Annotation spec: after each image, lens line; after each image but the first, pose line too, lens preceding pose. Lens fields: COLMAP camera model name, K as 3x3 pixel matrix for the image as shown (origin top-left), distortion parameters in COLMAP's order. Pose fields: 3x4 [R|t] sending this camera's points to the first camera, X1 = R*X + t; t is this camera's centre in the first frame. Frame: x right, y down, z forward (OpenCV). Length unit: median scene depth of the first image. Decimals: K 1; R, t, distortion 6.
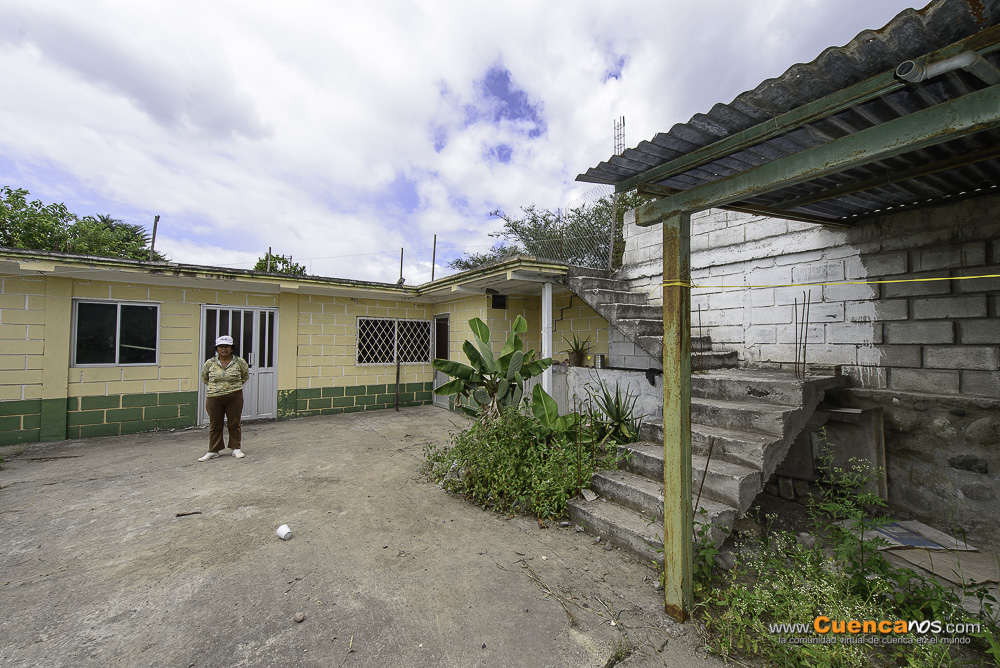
lens RADIAL K [[394.1, 0, 499.5], [0, 394.1, 343.8], [0, 0, 1]] dist [0.004912, -0.001203]
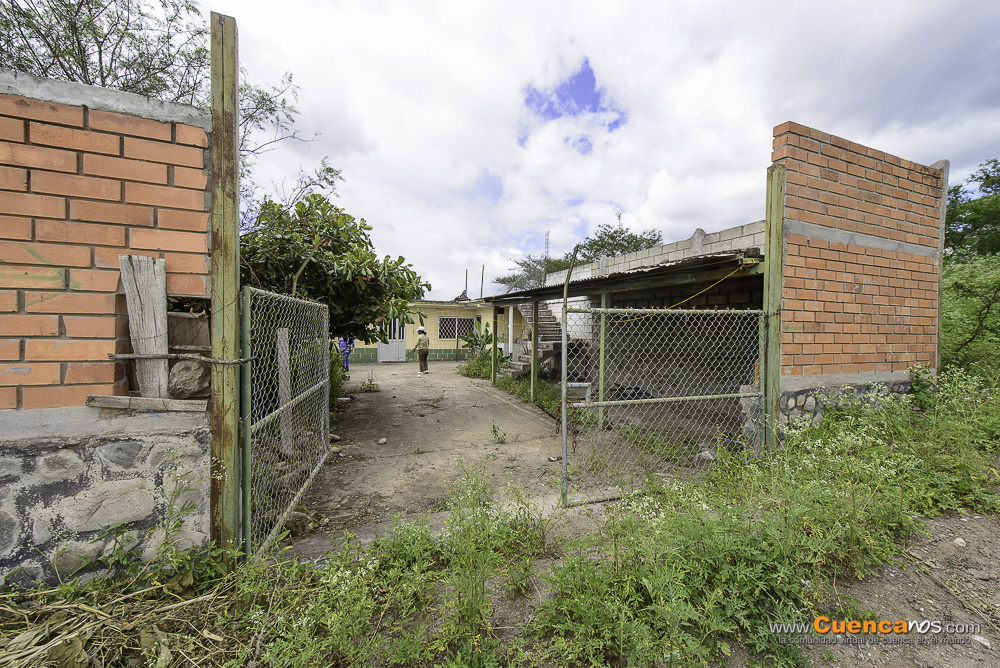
lens RADIAL K [[394.1, 0, 503.6], [0, 394.1, 329.9], [0, 0, 1]] dist [0.004912, -0.001203]
pose [[0.979971, 0.017606, -0.198362, 0.377116], [-0.017267, 0.999845, 0.003441, -0.009337], [0.198392, 0.000053, 0.980123, -0.943053]]
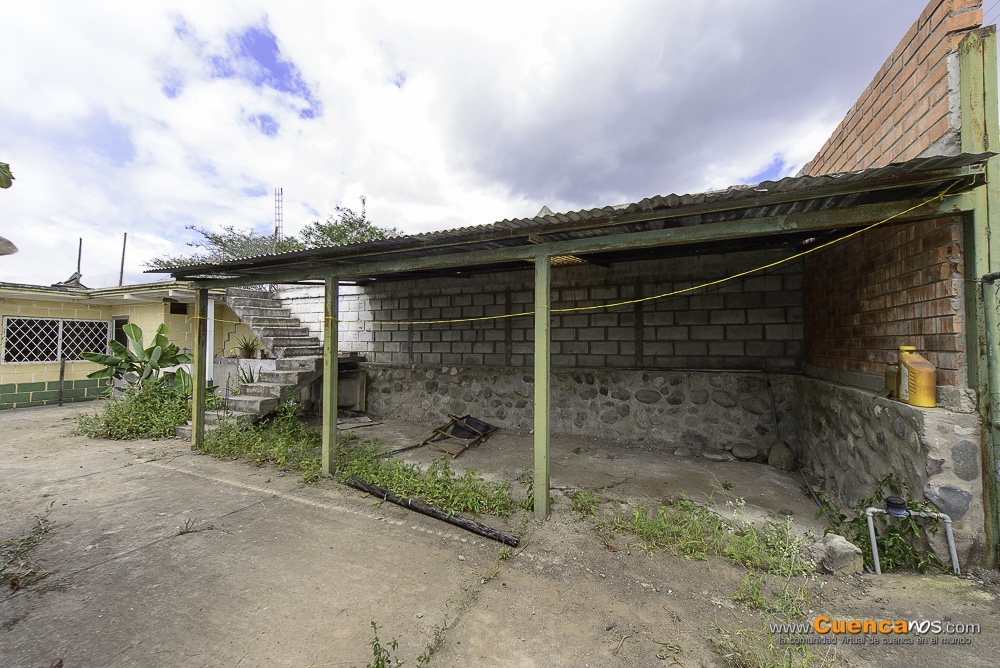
lens RADIAL K [[394.1, 0, 513.6], [0, 394.1, 338.1], [0, 0, 1]] dist [0.004912, -0.001203]
pose [[0.846931, 0.003776, 0.531690, 0.194661], [0.003428, 0.999915, -0.012561, 0.004931], [-0.531693, 0.012461, 0.846846, -0.520634]]
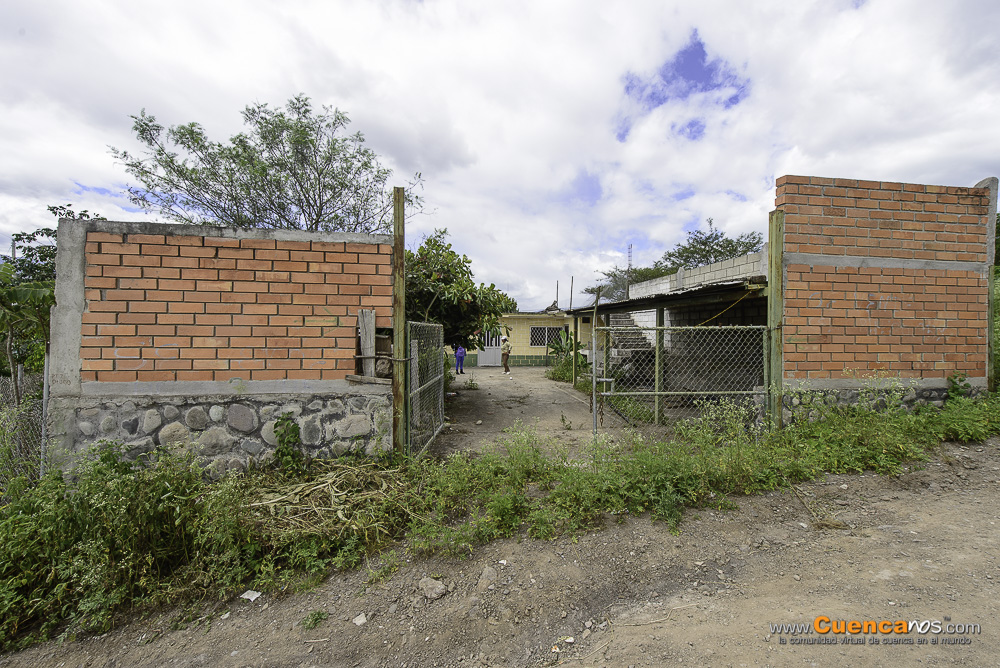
lens RADIAL K [[394.1, 0, 495.4], [0, 394.1, 343.0], [0, 0, 1]] dist [0.004912, -0.001203]
pose [[0.893563, 0.021267, -0.448434, 0.476092], [-0.011575, 0.999637, 0.024343, -0.019119], [0.448788, -0.016561, 0.893485, -1.107407]]
